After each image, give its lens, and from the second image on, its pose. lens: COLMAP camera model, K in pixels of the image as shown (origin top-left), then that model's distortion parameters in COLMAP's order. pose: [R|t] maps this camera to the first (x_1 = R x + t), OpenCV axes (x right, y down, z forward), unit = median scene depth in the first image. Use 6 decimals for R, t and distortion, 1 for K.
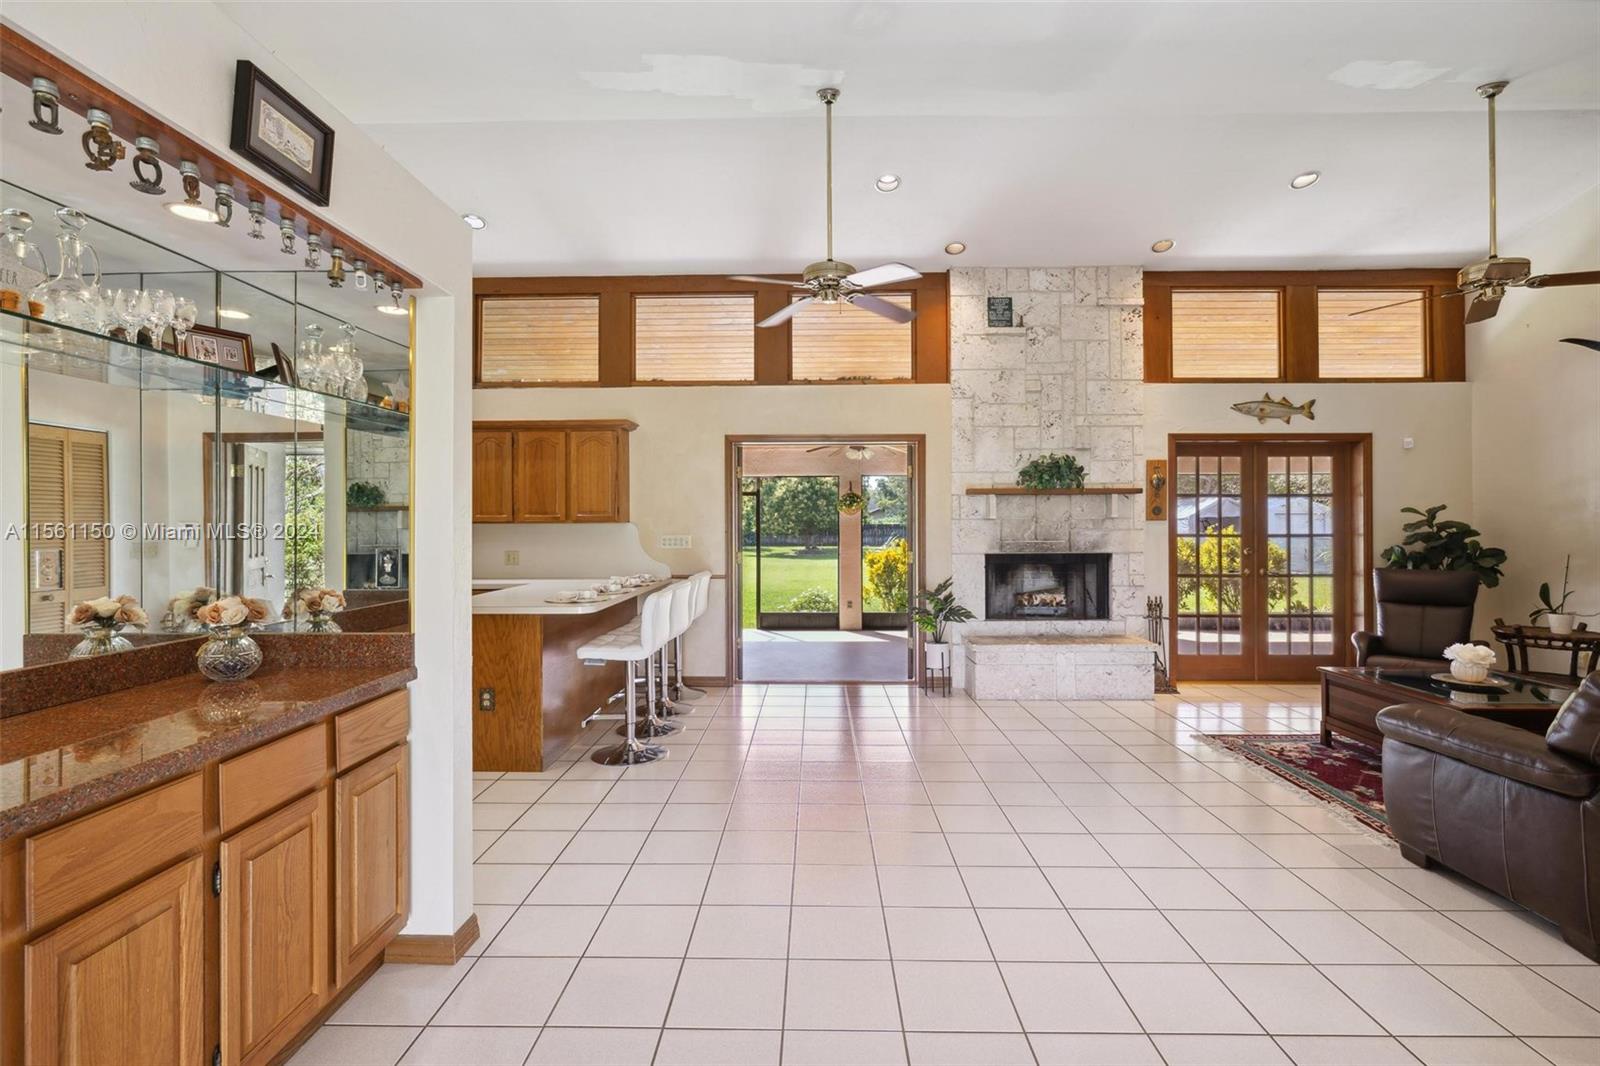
lens RADIAL K [[770.2, 0, 810.6], [0, 770.2, 509.9], [0, 0, 1]] dist [0.003685, -0.000889]
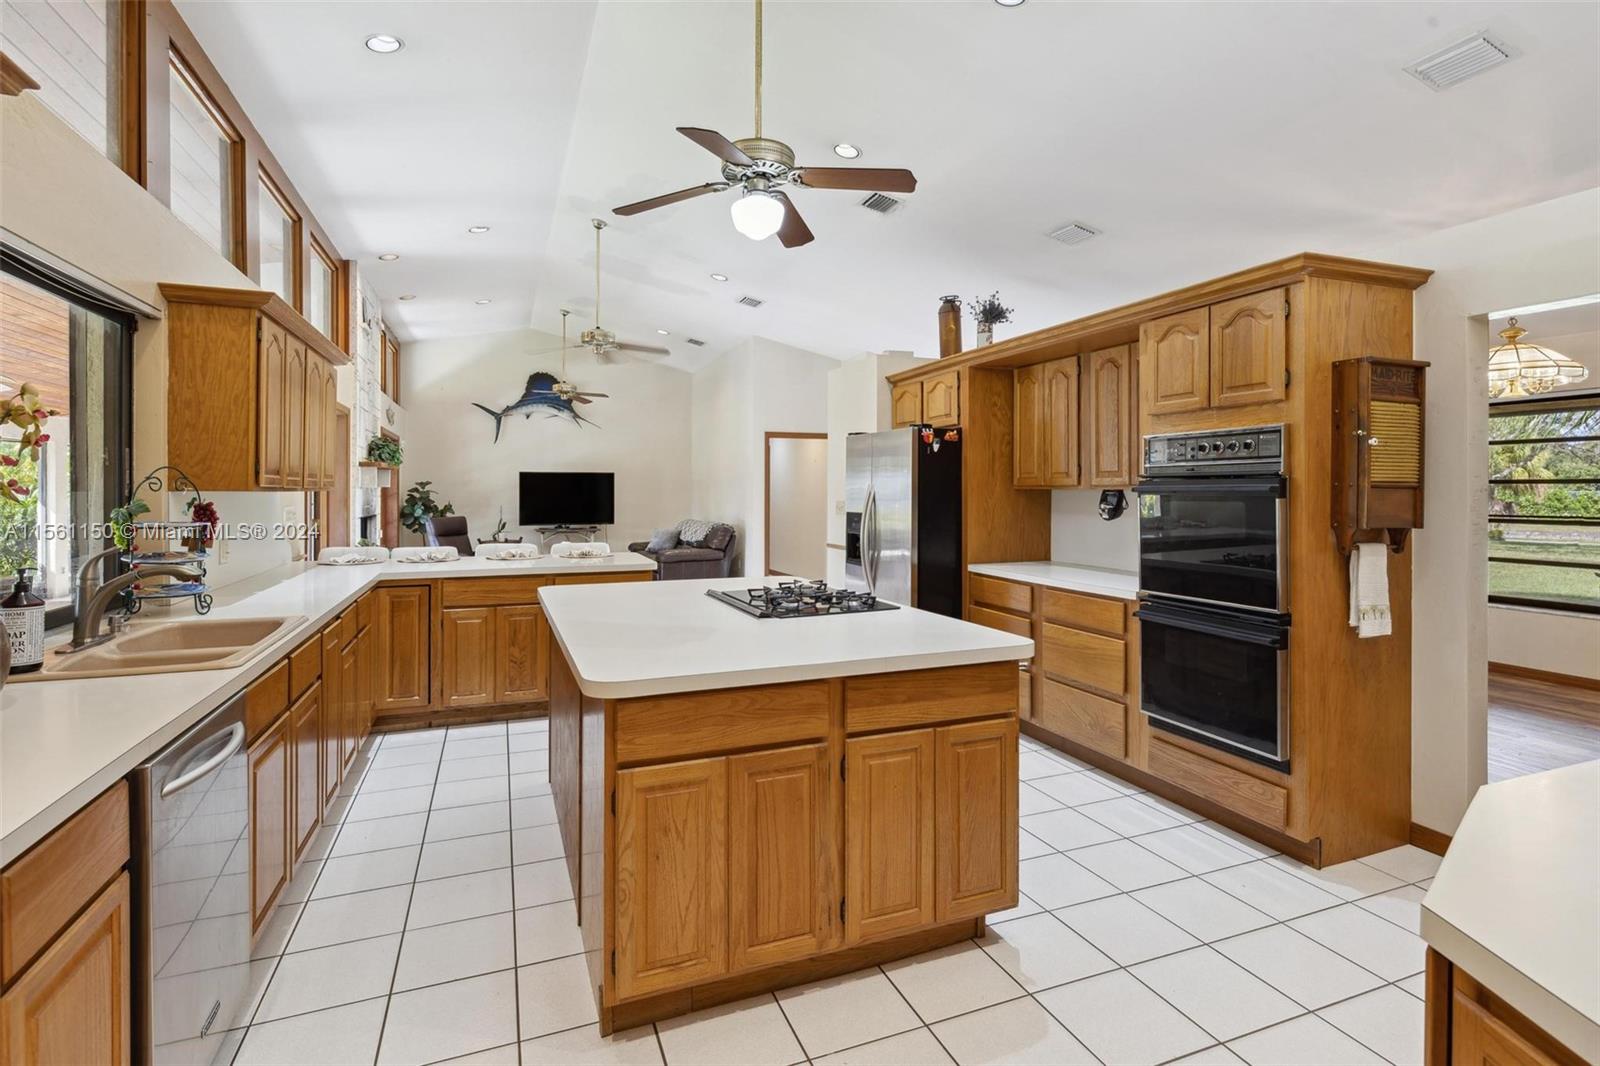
lens RADIAL K [[770.2, 0, 795.4], [0, 770.2, 484.4], [0, 0, 1]] dist [0.003685, -0.000889]
pose [[-0.362238, 0.010468, 0.932027, -1.120894], [-0.014671, 0.999749, -0.016930, 0.017836], [-0.931970, -0.019806, -0.361994, 0.814071]]
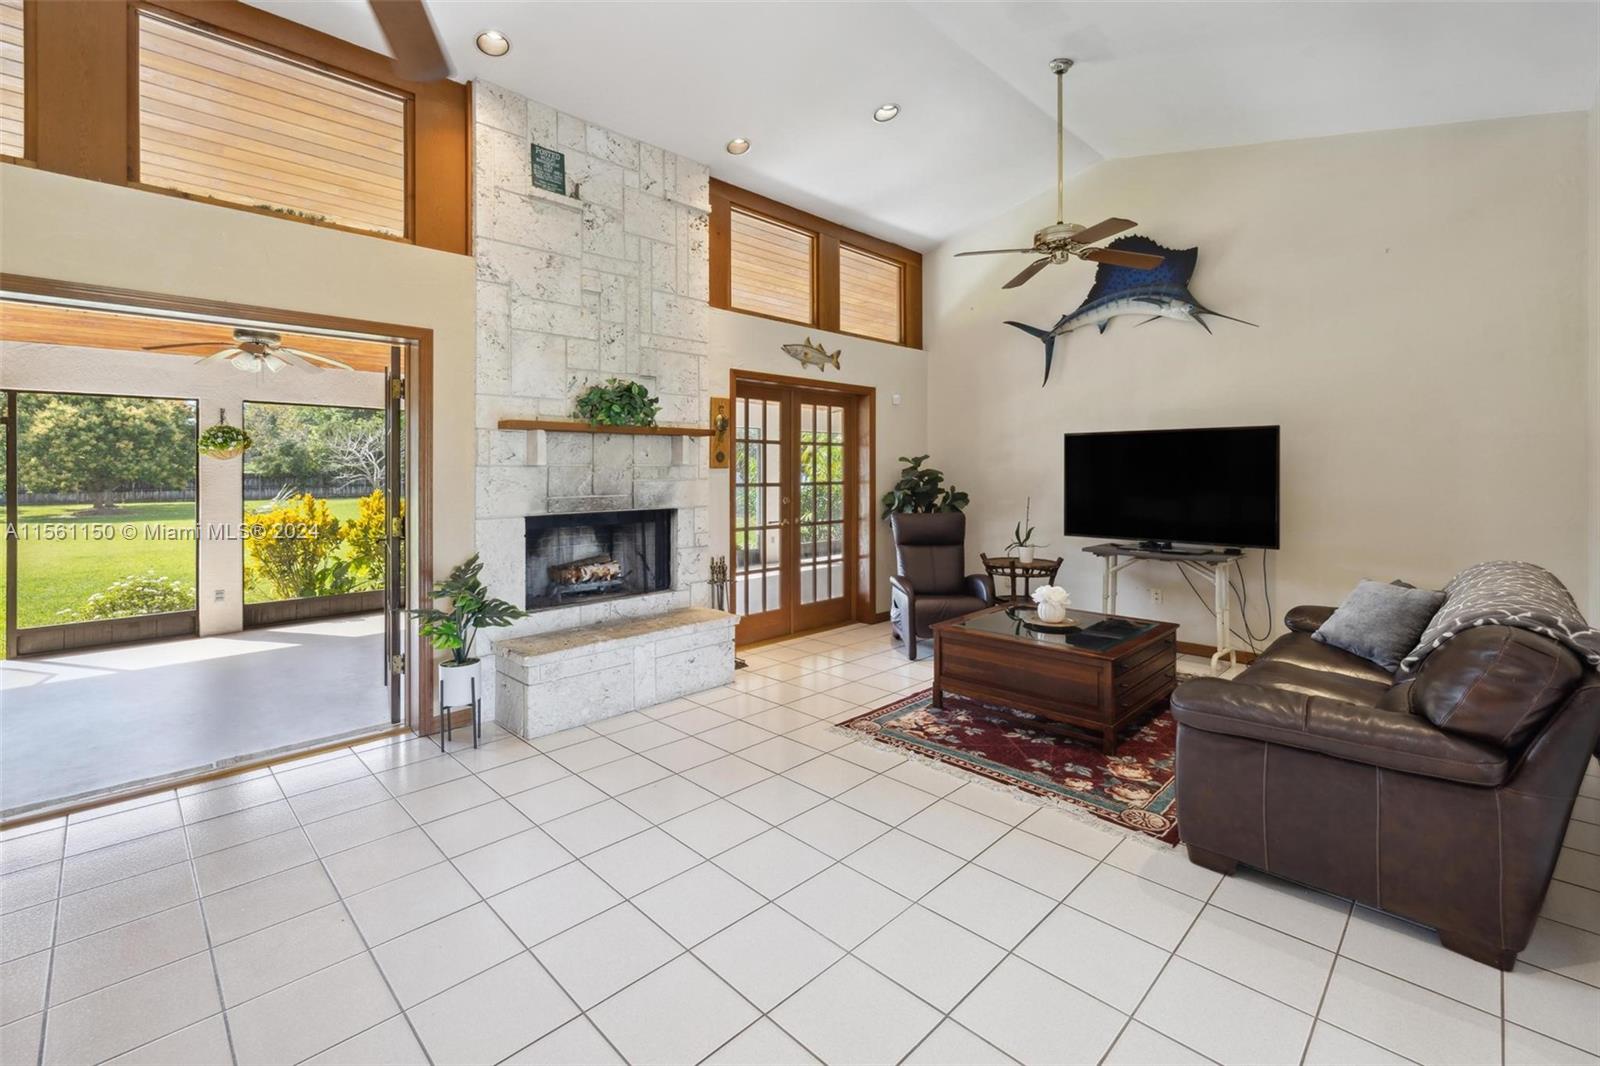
lens RADIAL K [[698.9, 0, 799.7], [0, 698.9, 469.0], [0, 0, 1]] dist [0.002633, 0.000230]
pose [[0.703855, 0.001573, 0.710342, -0.043622], [-0.010912, 0.999903, 0.008598, 0.006591], [-0.710260, -0.013803, 0.703804, 0.387244]]
